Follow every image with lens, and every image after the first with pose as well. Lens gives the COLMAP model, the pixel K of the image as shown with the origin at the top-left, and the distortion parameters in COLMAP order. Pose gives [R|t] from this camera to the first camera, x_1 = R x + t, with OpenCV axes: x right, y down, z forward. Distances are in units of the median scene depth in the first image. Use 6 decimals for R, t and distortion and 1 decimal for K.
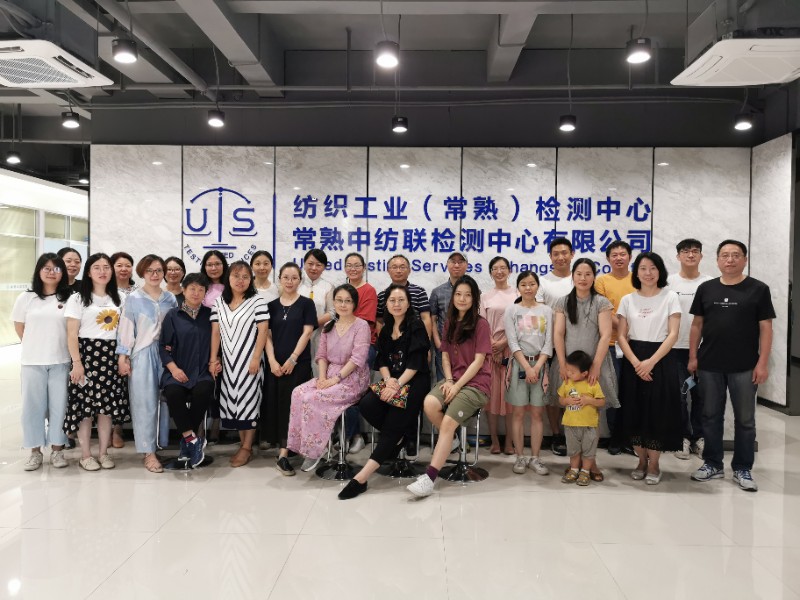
lens RADIAL K [[622.6, 0, 399.7], [0, 622.6, 297.3], [0, 0, 1]] dist [0.029133, -0.000520]
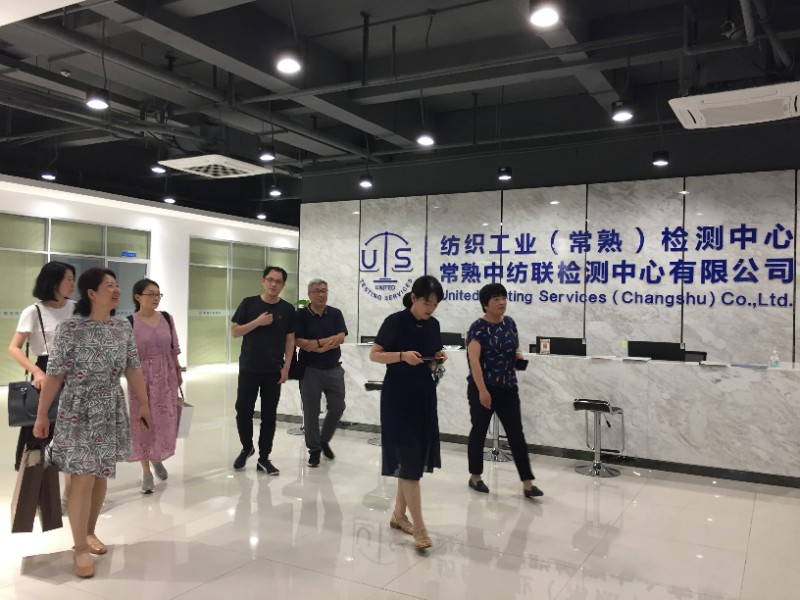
lens RADIAL K [[676.4, 0, 396.4], [0, 676.4, 299.9], [0, 0, 1]] dist [0.039281, -0.044010]
pose [[0.889593, 0.002688, -0.456746, 0.336501], [-0.023643, 0.998913, -0.040170, 0.008484], [0.456141, 0.046534, 0.888690, -0.156595]]
